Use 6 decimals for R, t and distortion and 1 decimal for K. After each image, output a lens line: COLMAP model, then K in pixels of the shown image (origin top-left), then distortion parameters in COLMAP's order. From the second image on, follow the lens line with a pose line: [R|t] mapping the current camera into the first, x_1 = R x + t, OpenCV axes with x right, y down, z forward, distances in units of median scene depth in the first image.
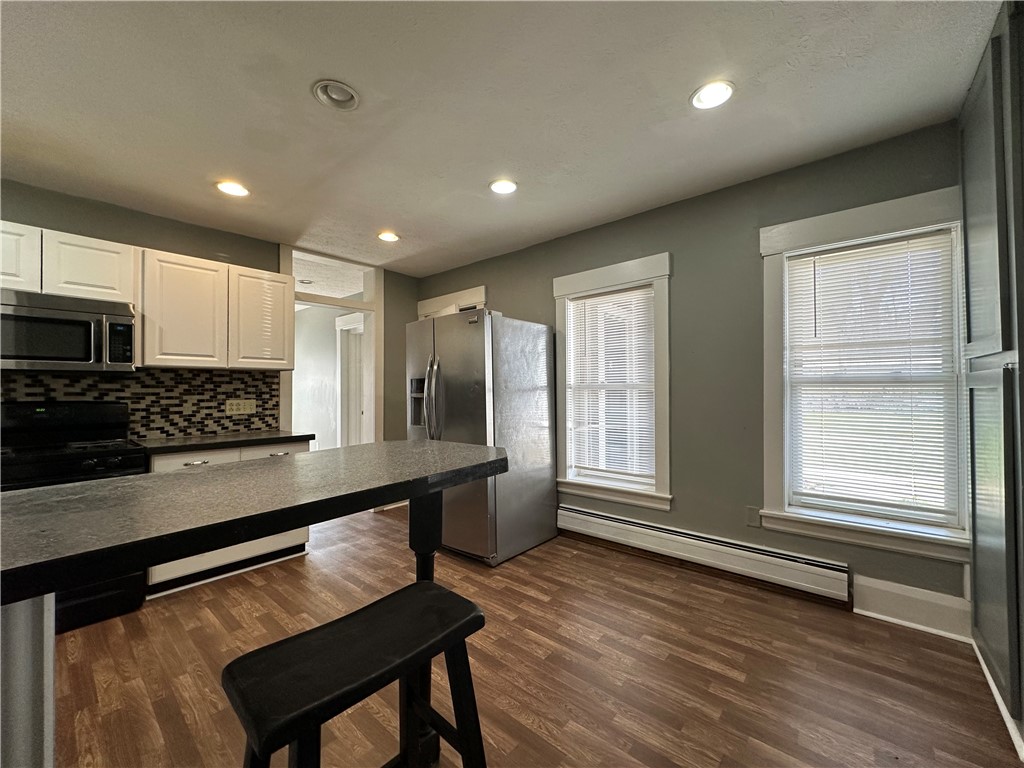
lens RADIAL K [[406.6, 0, 511.9], [0, 406.6, 386.9], [0, 0, 1]] dist [-0.001600, -0.000251]
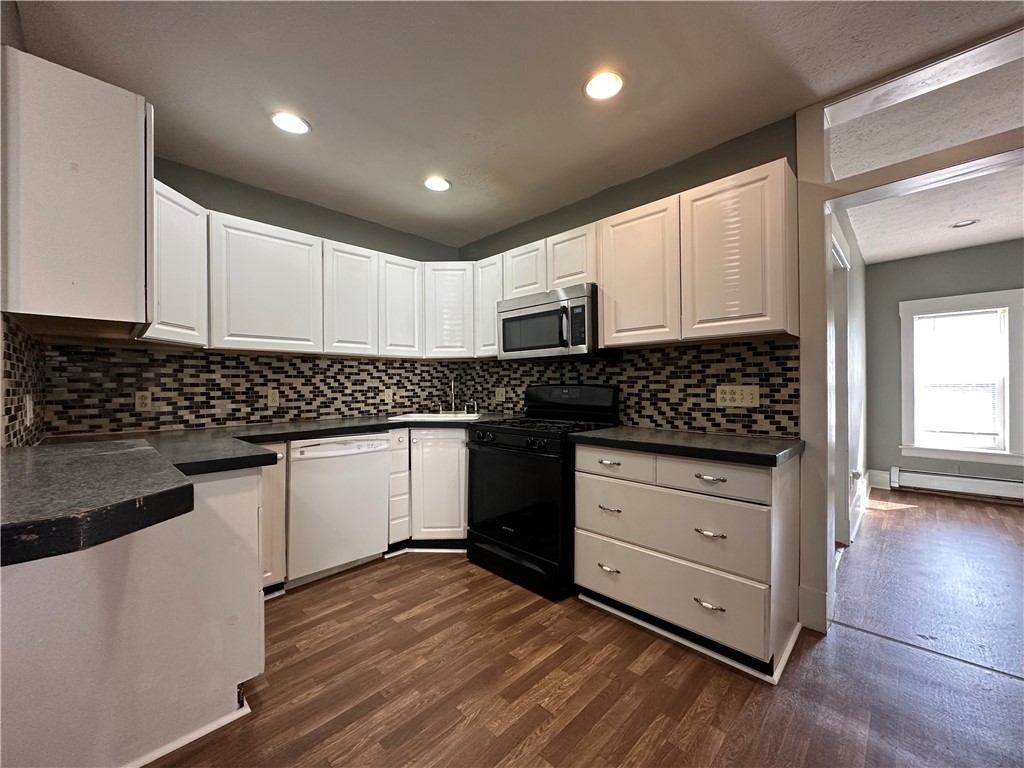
lens RADIAL K [[406.6, 0, 512.5], [0, 406.6, 385.3], [0, 0, 1]] dist [-0.001600, -0.000251]
pose [[-0.072173, 0.010758, -0.997334, 0.030306], [0.018500, 0.999784, 0.009446, 0.019446], [0.997221, -0.017769, -0.072357, 0.721650]]
